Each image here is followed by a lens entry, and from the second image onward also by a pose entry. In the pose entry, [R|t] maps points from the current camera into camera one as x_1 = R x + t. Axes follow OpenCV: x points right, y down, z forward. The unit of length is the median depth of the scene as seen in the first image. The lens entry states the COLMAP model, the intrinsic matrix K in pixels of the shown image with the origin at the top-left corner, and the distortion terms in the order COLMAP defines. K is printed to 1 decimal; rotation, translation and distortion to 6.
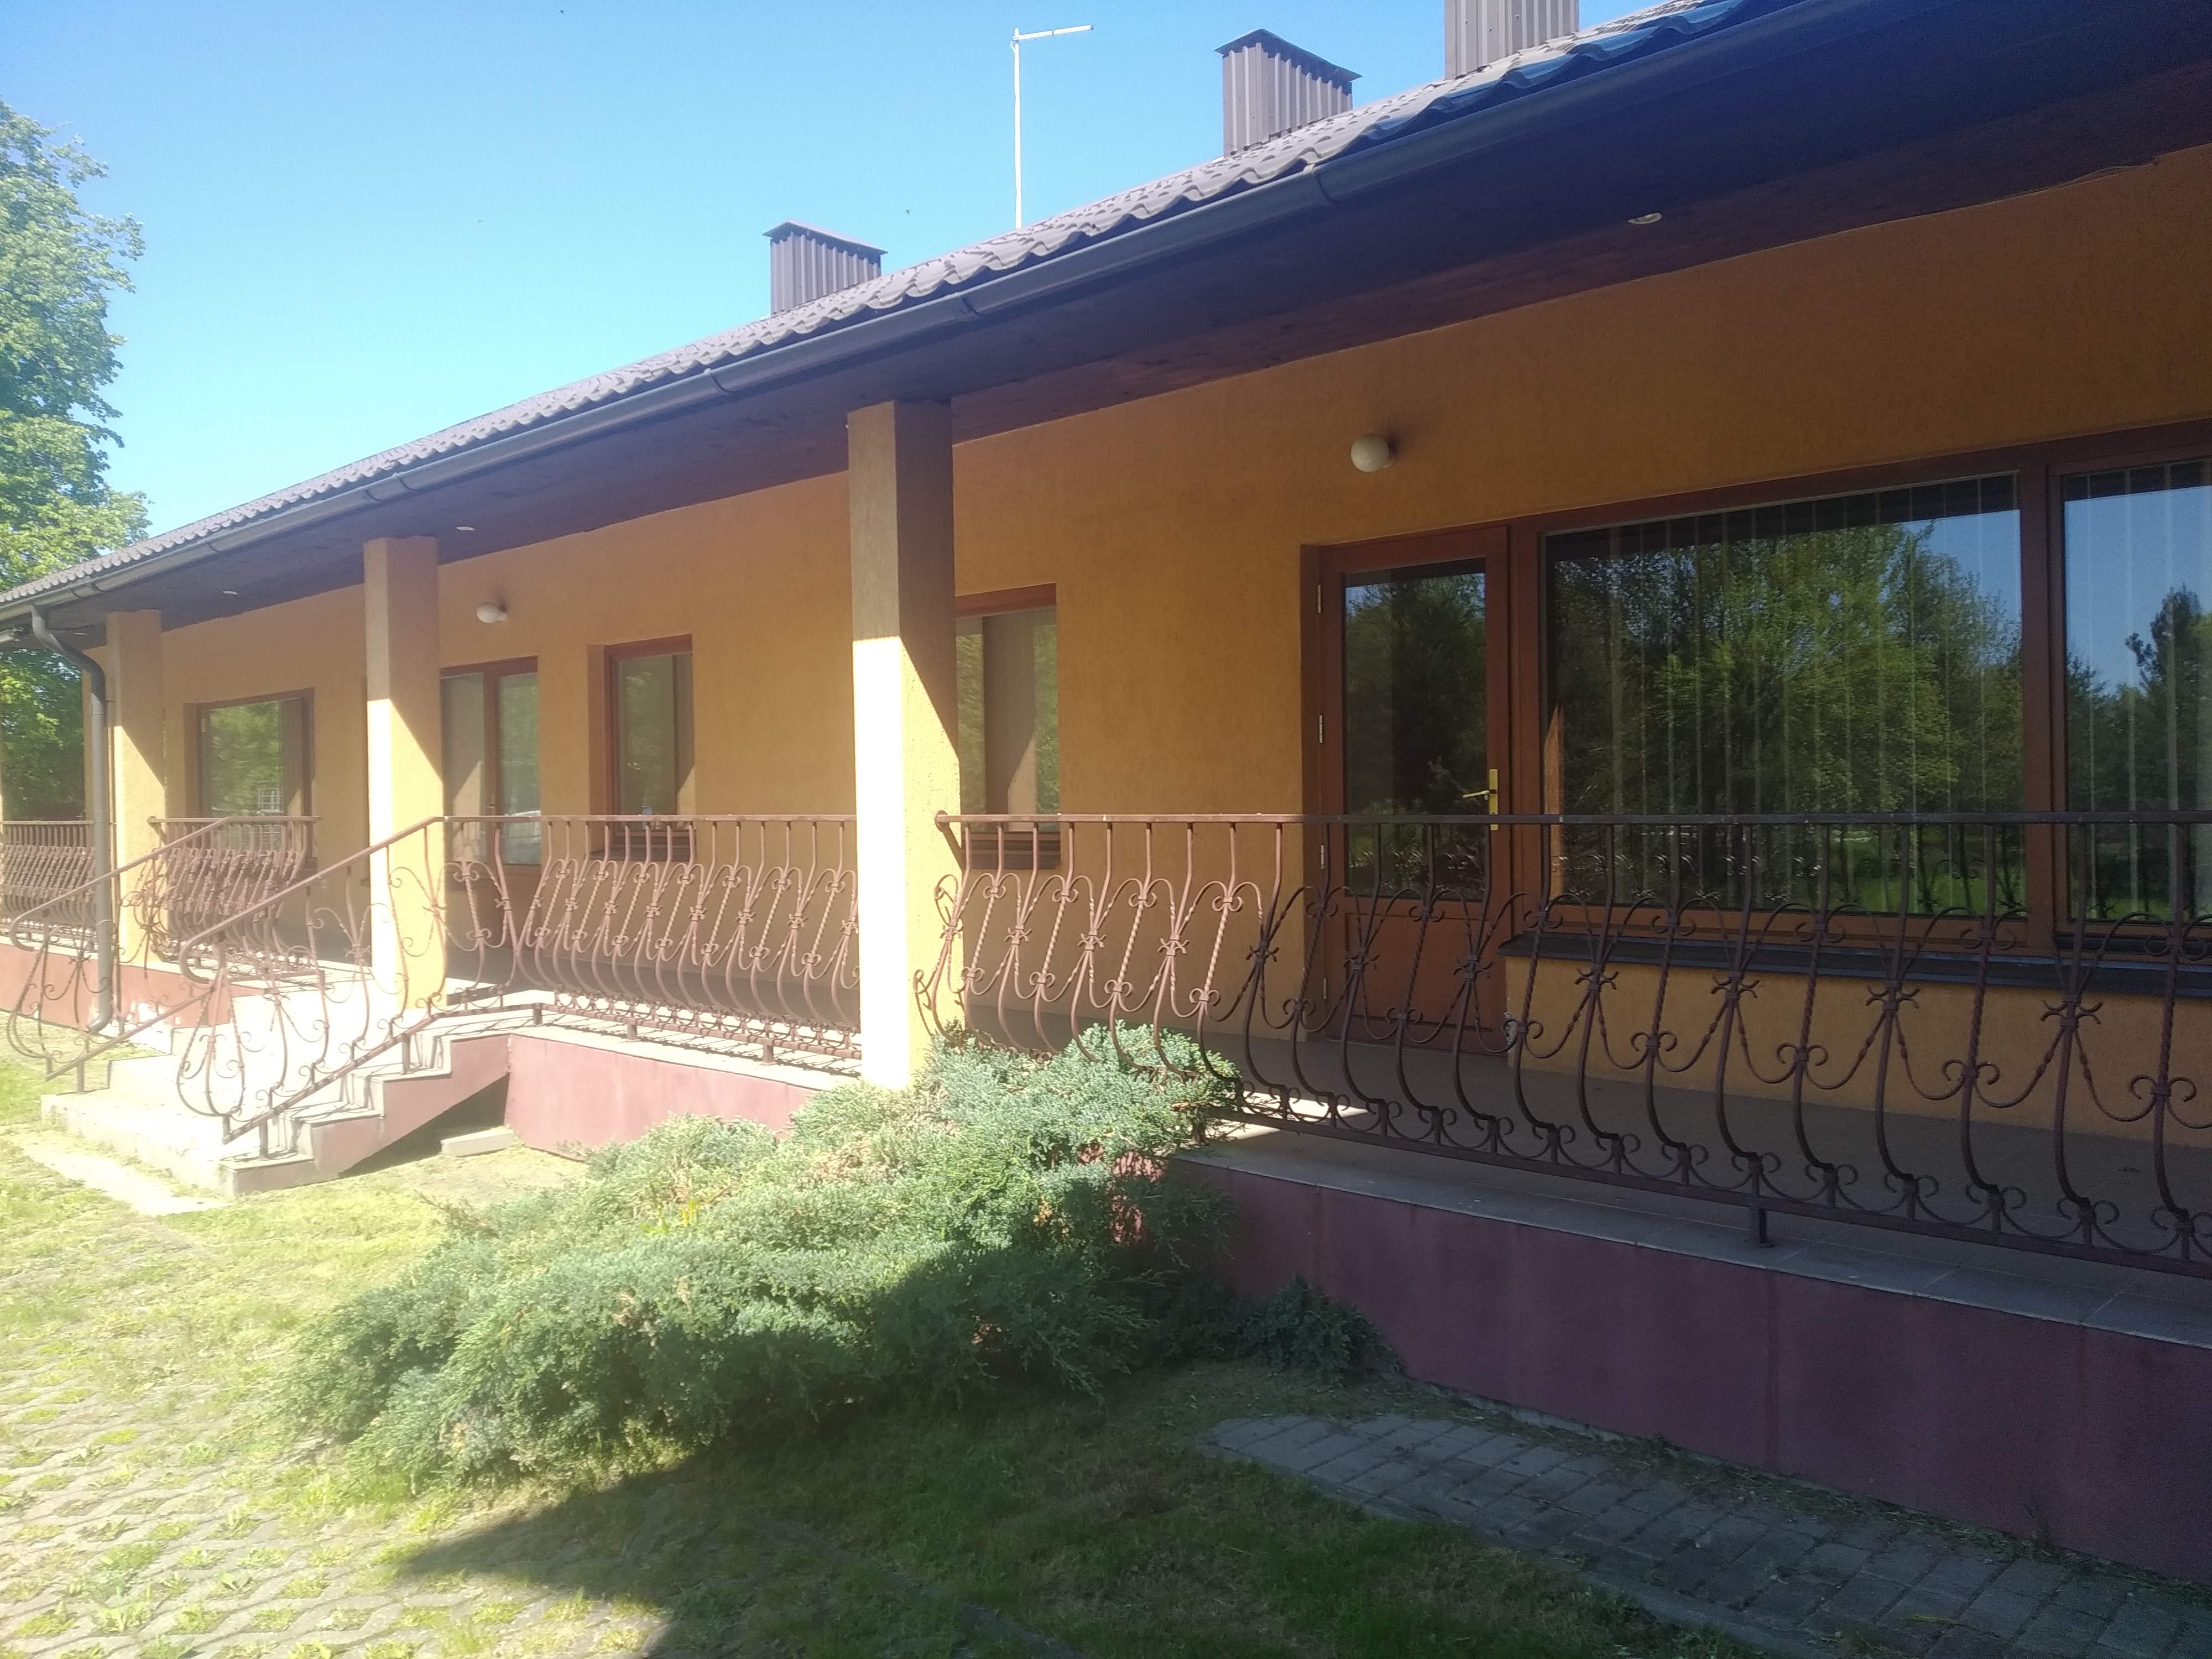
lens RADIAL K [[1662.3, 0, 1106.0], [0, 1662.3, 829.5], [0, 0, 1]] dist [0.069680, -0.076982]
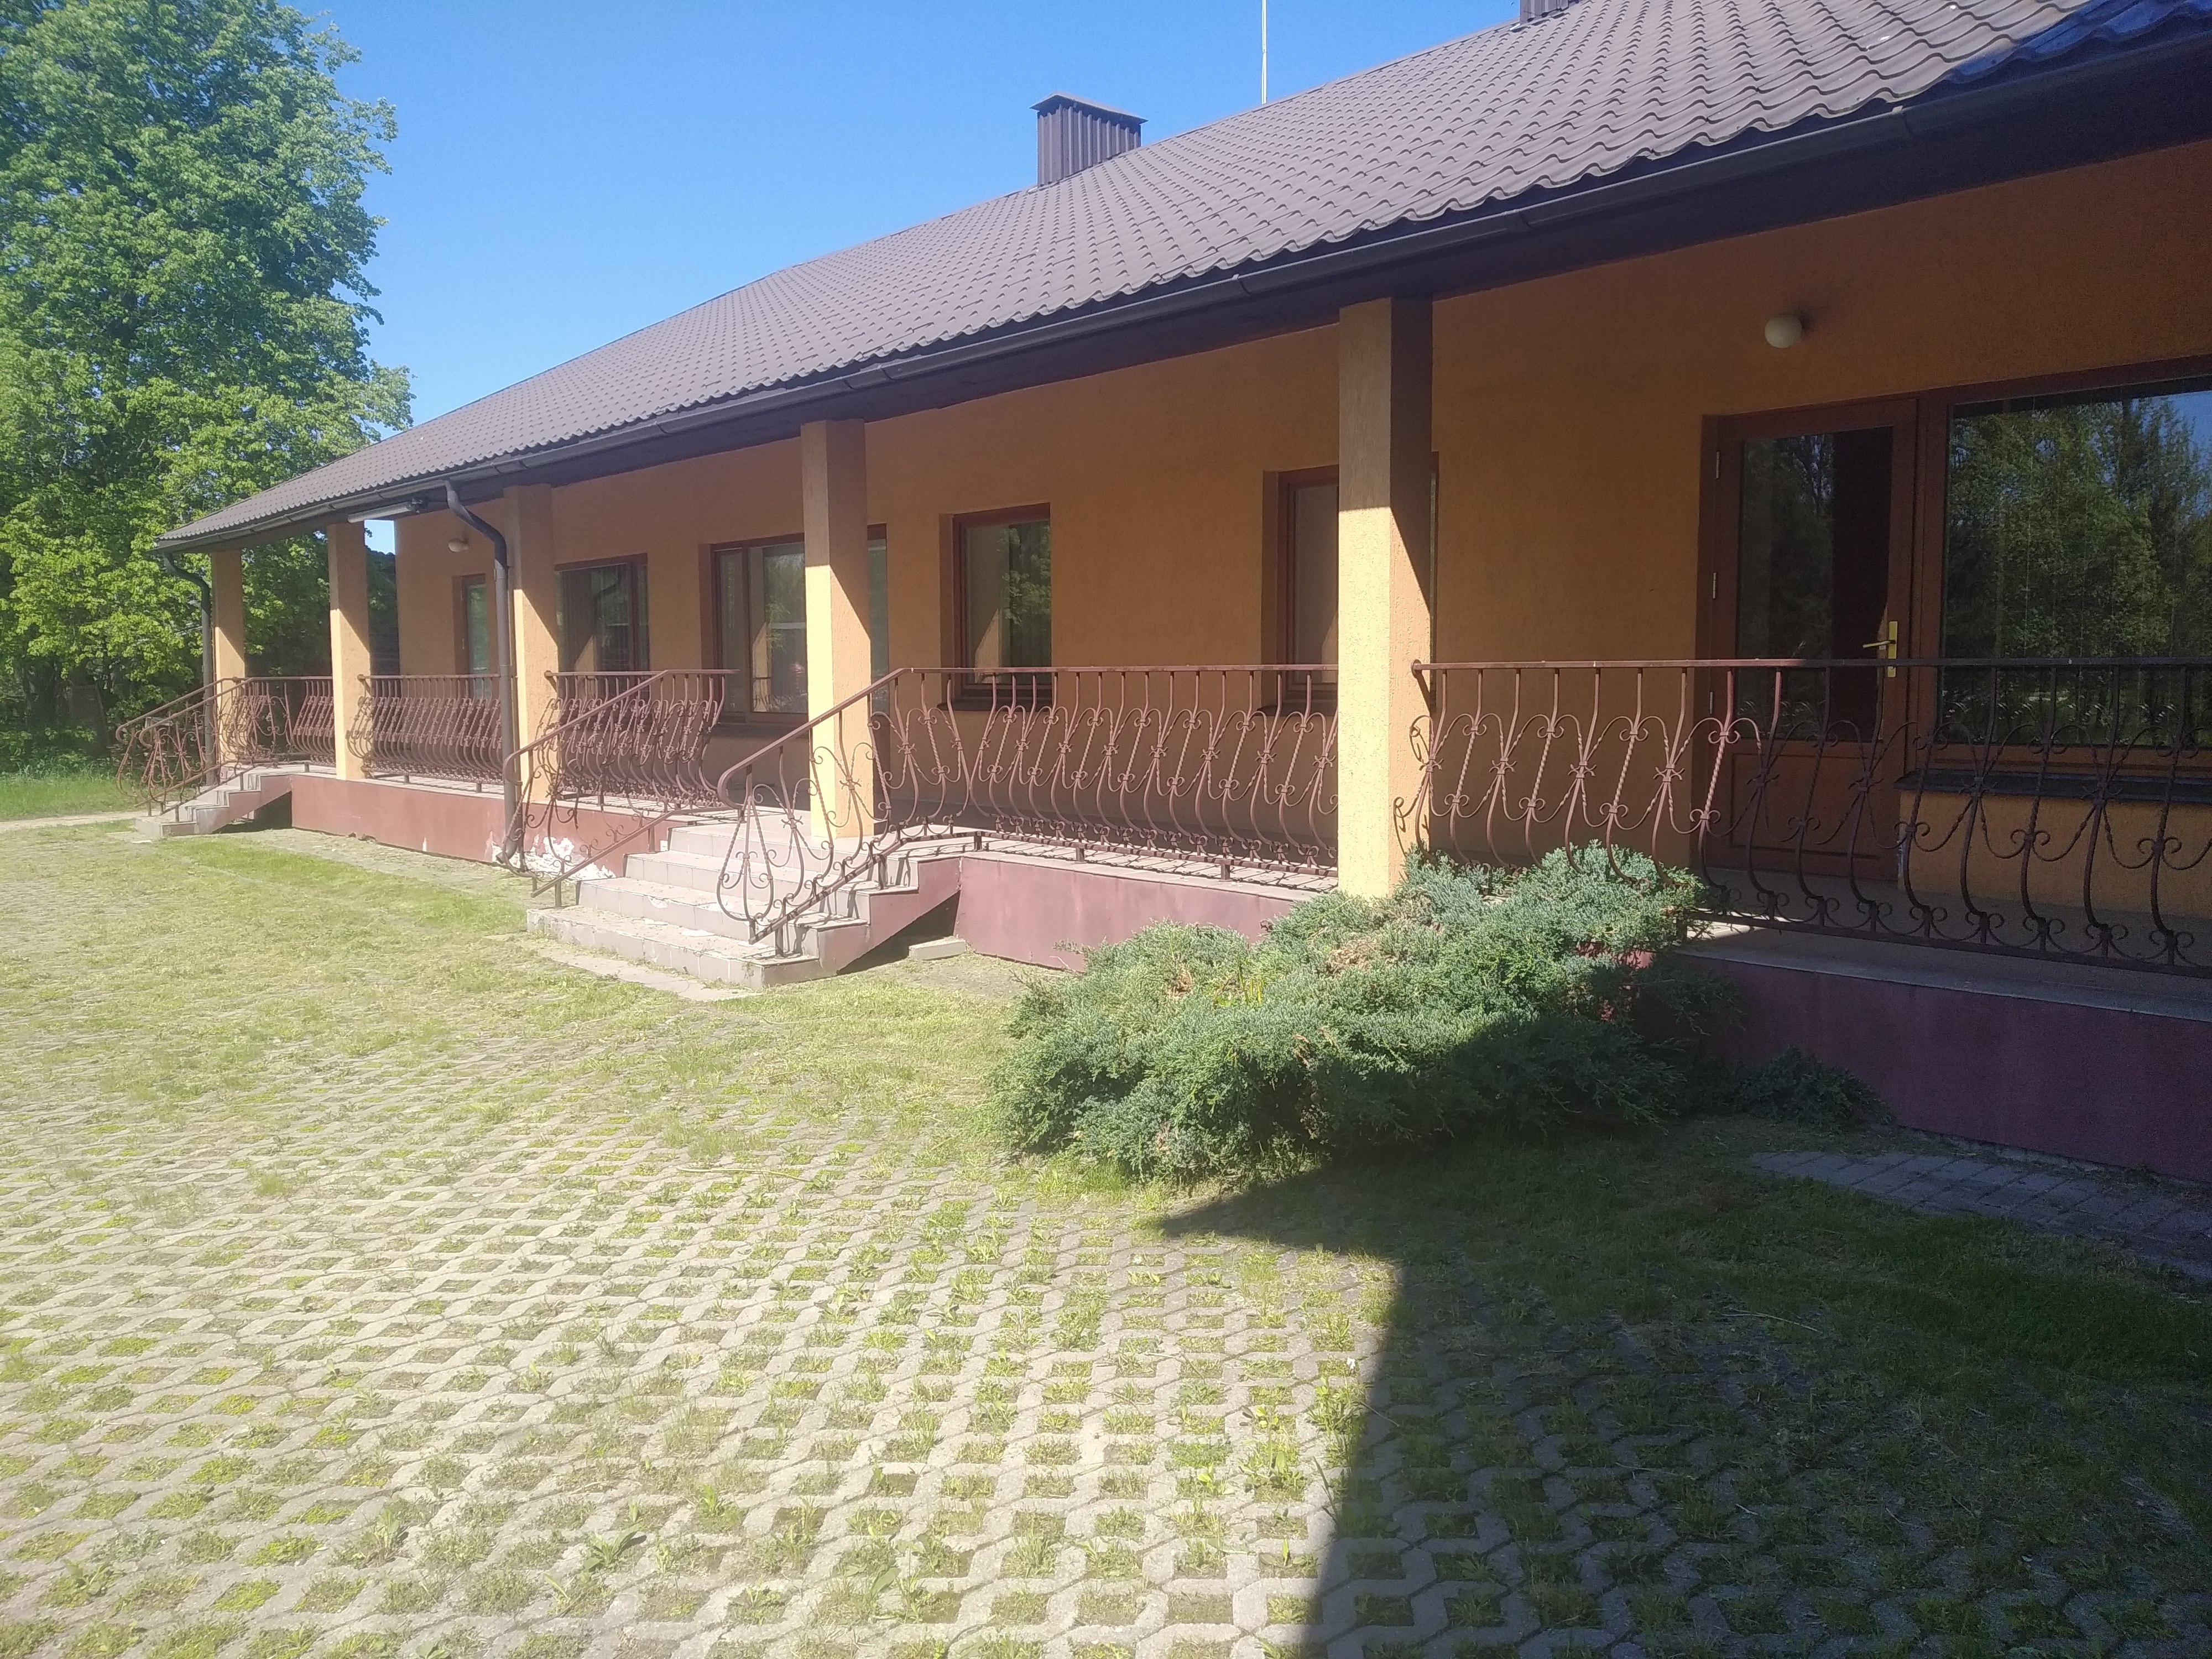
lens RADIAL K [[1655.8, 0, 1106.0], [0, 1655.8, 829.5], [0, 0, 1]] dist [0.067029, -0.114903]
pose [[0.997071, 0.006794, -0.076182, -0.198361], [-0.000413, 0.996511, 0.083462, 0.008653], [0.076484, -0.083186, 0.993595, -0.149150]]
